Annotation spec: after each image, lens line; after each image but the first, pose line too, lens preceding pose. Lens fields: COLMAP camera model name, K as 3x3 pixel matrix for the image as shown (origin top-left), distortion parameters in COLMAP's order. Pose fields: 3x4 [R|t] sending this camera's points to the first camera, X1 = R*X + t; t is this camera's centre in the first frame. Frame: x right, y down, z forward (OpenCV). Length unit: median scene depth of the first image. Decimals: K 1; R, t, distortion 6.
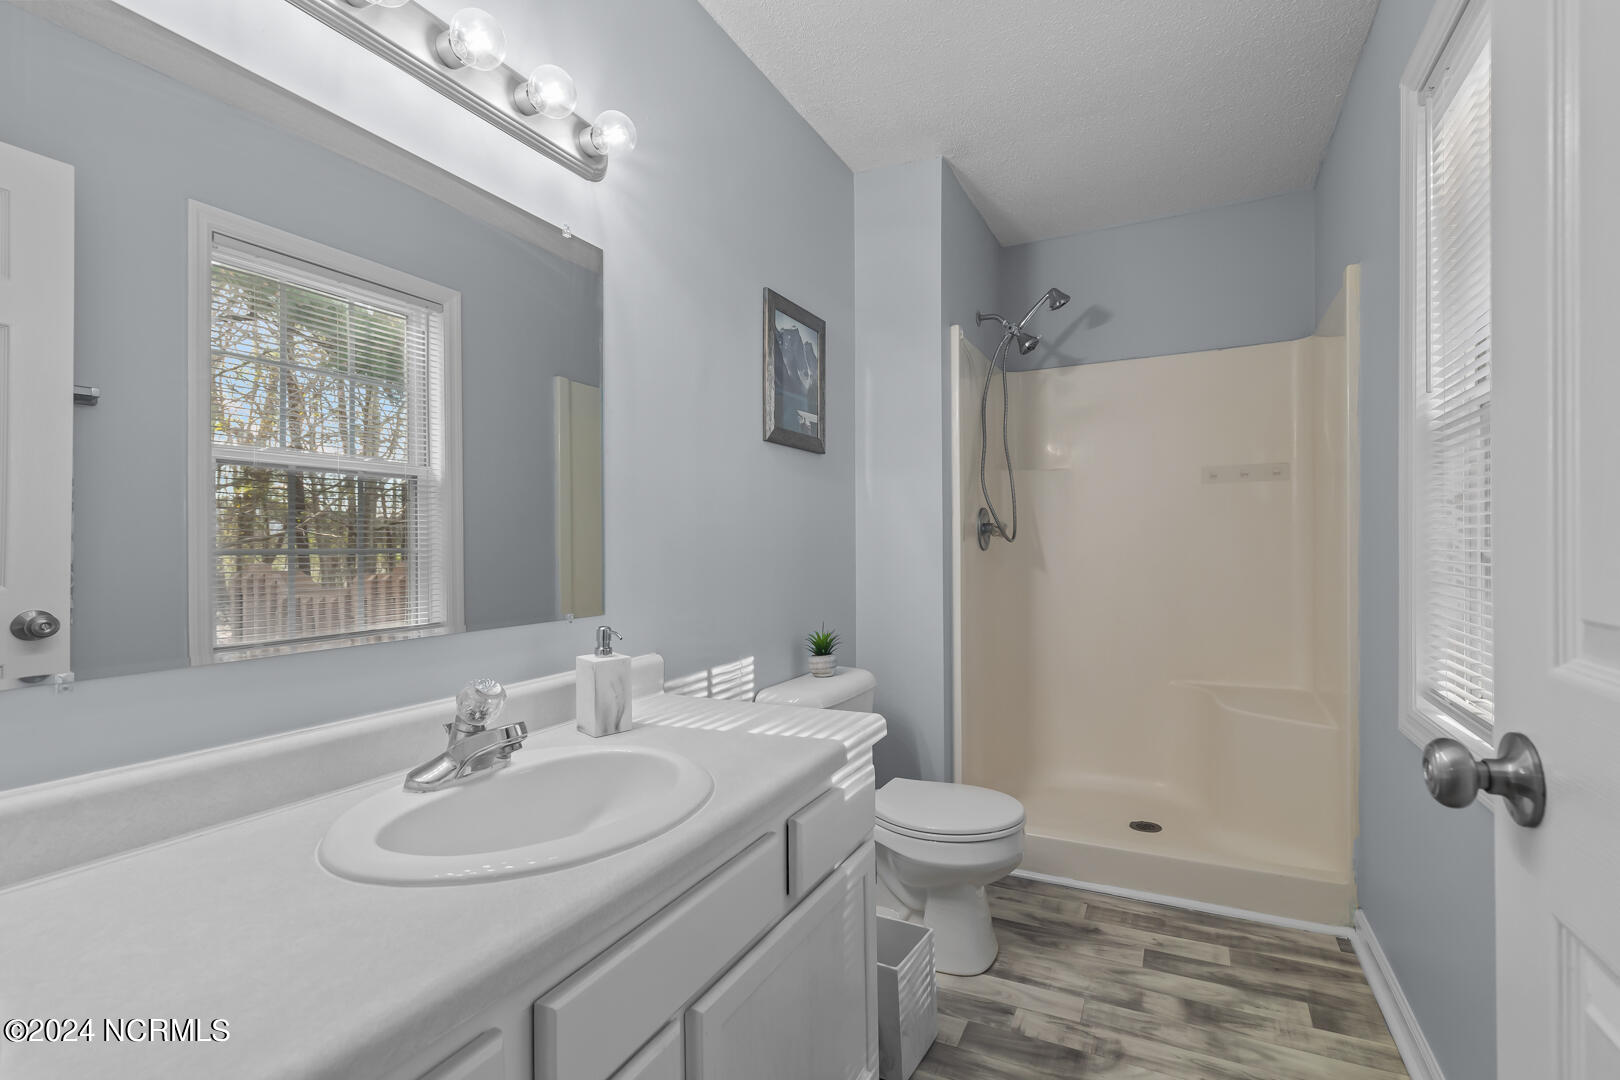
lens RADIAL K [[730.0, 0, 844.5], [0, 730.0, 543.7], [0, 0, 1]] dist [-0.000176, -0.000678]
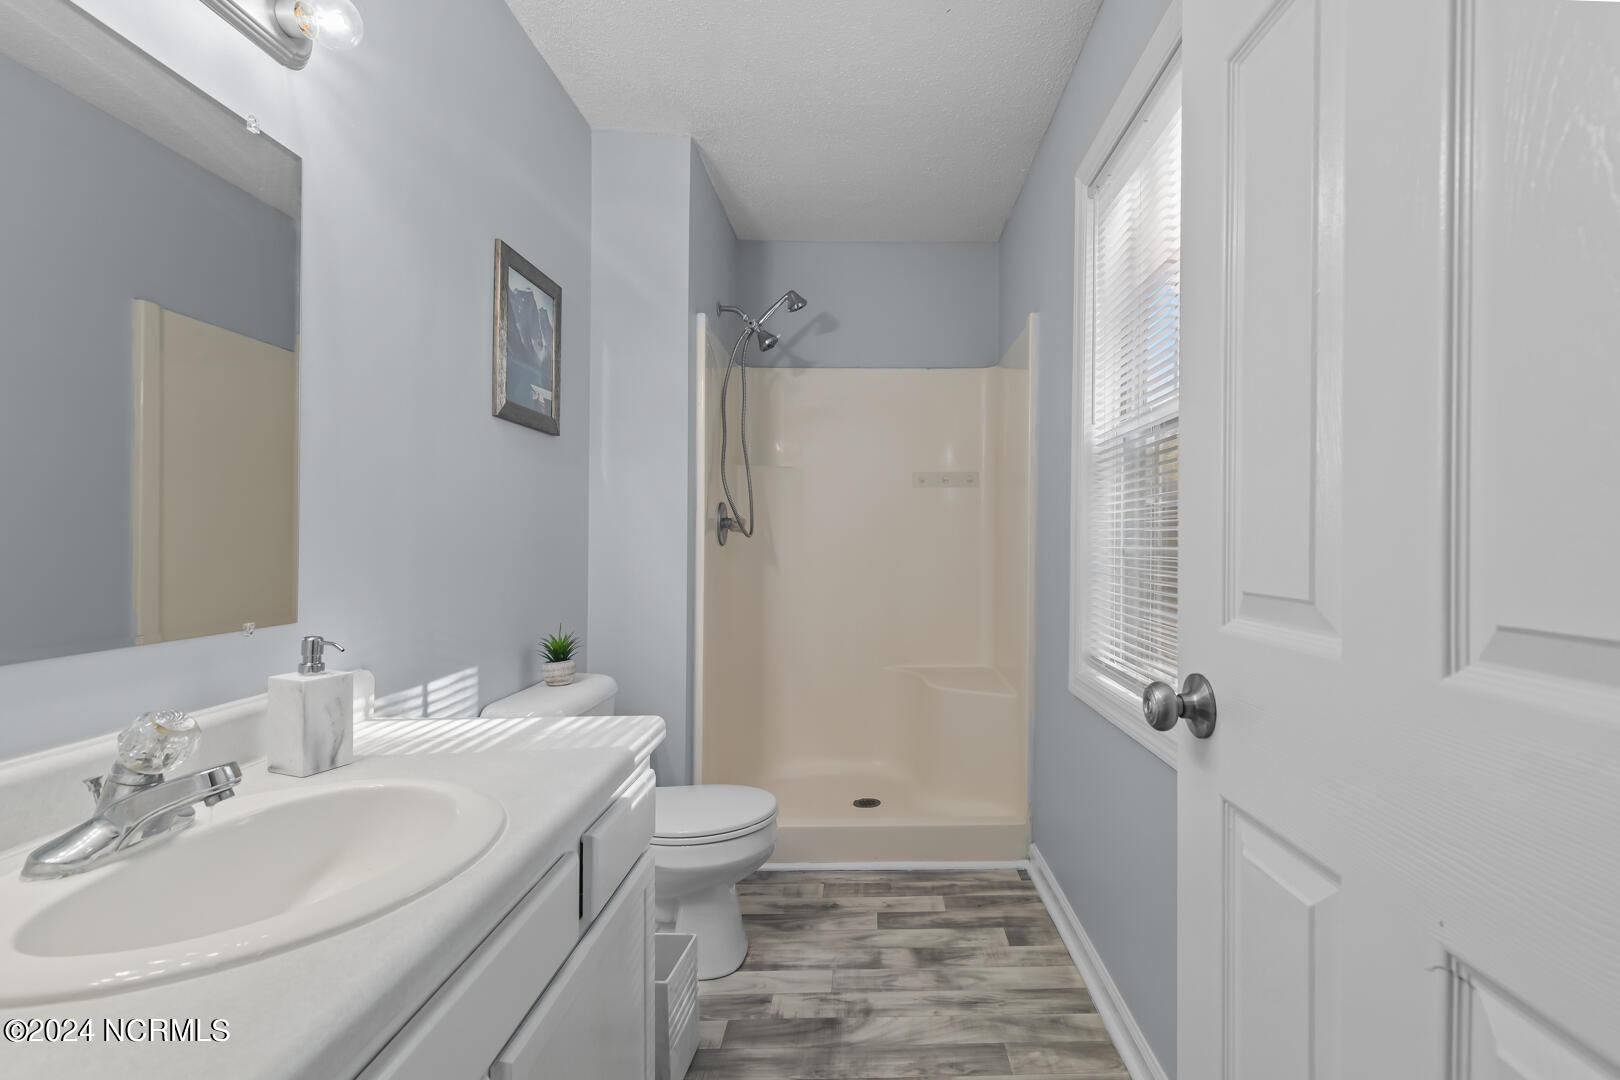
lens RADIAL K [[815.7, 0, 810.0], [0, 815.7, 540.0], [0, 0, 1]] dist [0.000833, -0.001042]
pose [[0.886764, 0.012067, 0.462066, -0.252098], [-0.010491, 0.999927, -0.005980, 0.008431], [-0.462104, 0.000456, 0.886825, -0.032458]]
